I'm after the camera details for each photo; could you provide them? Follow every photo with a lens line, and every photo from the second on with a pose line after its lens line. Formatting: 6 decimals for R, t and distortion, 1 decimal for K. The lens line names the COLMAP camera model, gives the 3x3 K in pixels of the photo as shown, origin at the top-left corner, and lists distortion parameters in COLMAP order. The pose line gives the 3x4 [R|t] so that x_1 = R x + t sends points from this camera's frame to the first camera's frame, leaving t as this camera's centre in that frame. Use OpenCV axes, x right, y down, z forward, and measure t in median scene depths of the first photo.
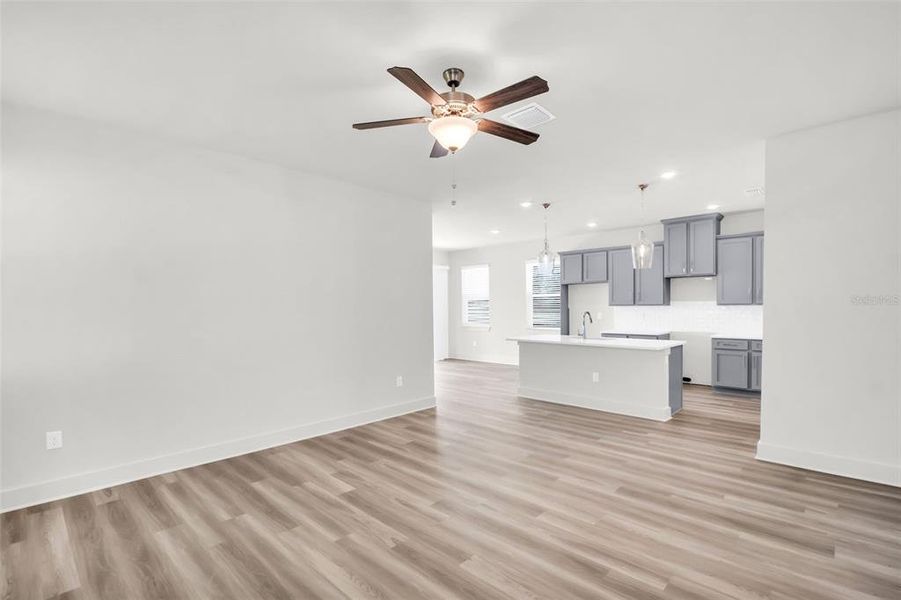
lens RADIAL K [[419.8, 0, 446.7], [0, 419.8, 310.3], [0, 0, 1]] dist [0.000284, -0.000186]
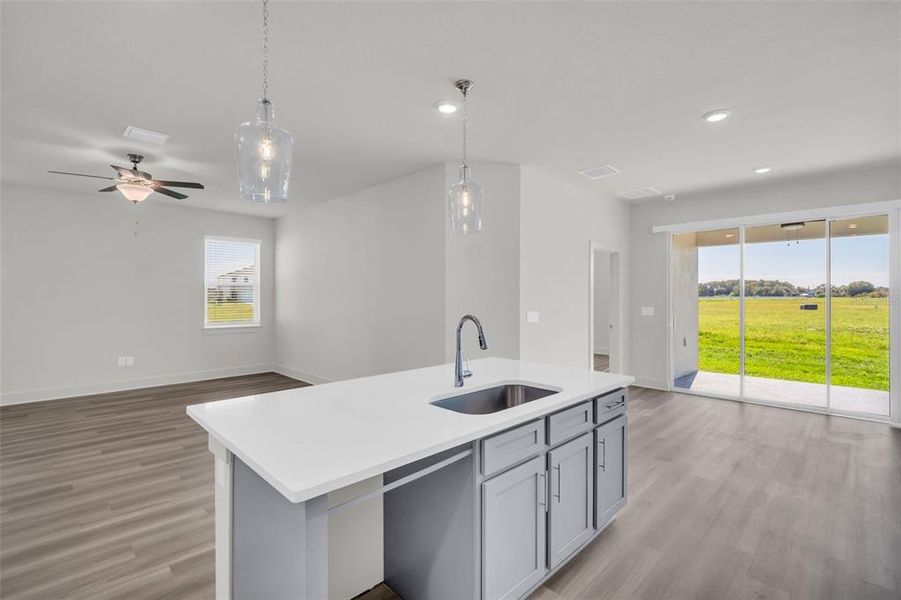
lens RADIAL K [[416.4, 0, 451.2], [0, 416.4, 298.5], [0, 0, 1]] dist [-0.016234, -0.000734]
pose [[-0.016406, 0.012561, -0.999787, 0.642537], [-0.010522, 0.999864, 0.012735, -0.015098], [0.999810, 0.010729, -0.016272, 0.907240]]
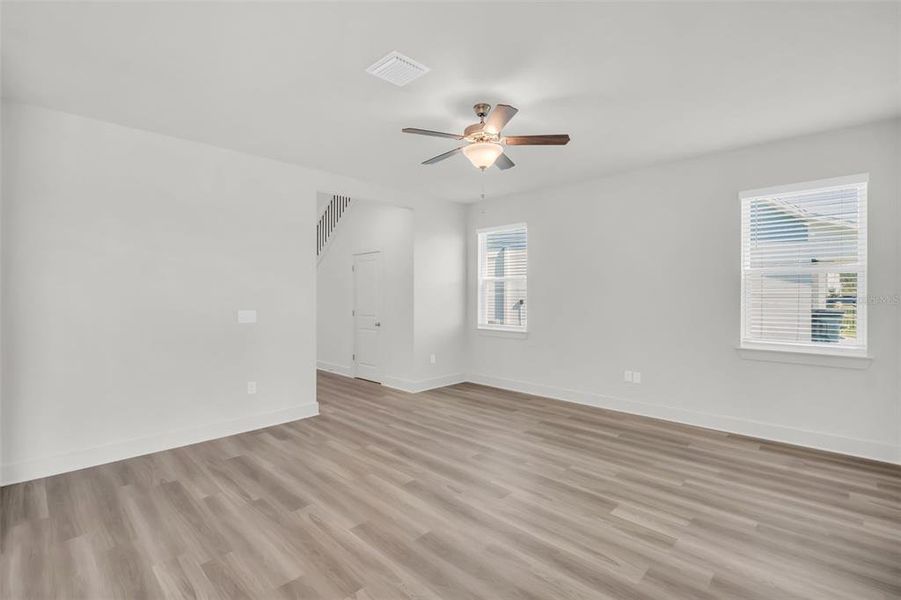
lens RADIAL K [[410.2, 0, 451.0], [0, 410.2, 297.7], [0, 0, 1]] dist [-0.001639, -0.000899]
pose [[-0.999954, 0.008203, -0.004938, 0.048947], [0.008121, 0.999832, 0.016407, -0.009168], [0.005072, 0.016367, -0.999853, 0.884719]]
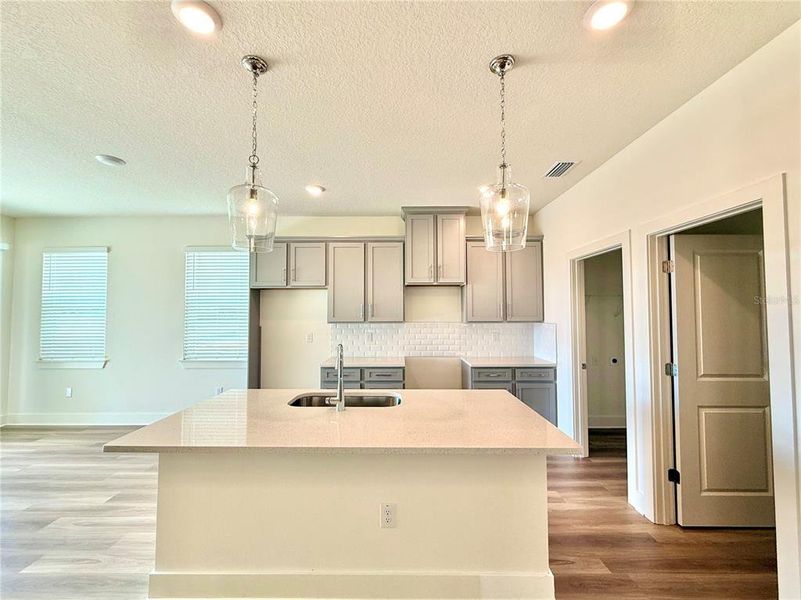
lens RADIAL K [[333.8, 0, 400.5], [0, 333.8, 300.0], [0, 0, 1]] dist [0.001137, 0.000091]
pose [[0.720452, 0.032438, 0.692745, 0.119469], [0.004627, 0.998658, -0.051574, -0.024276], [-0.693489, 0.040362, 0.719336, 0.643493]]
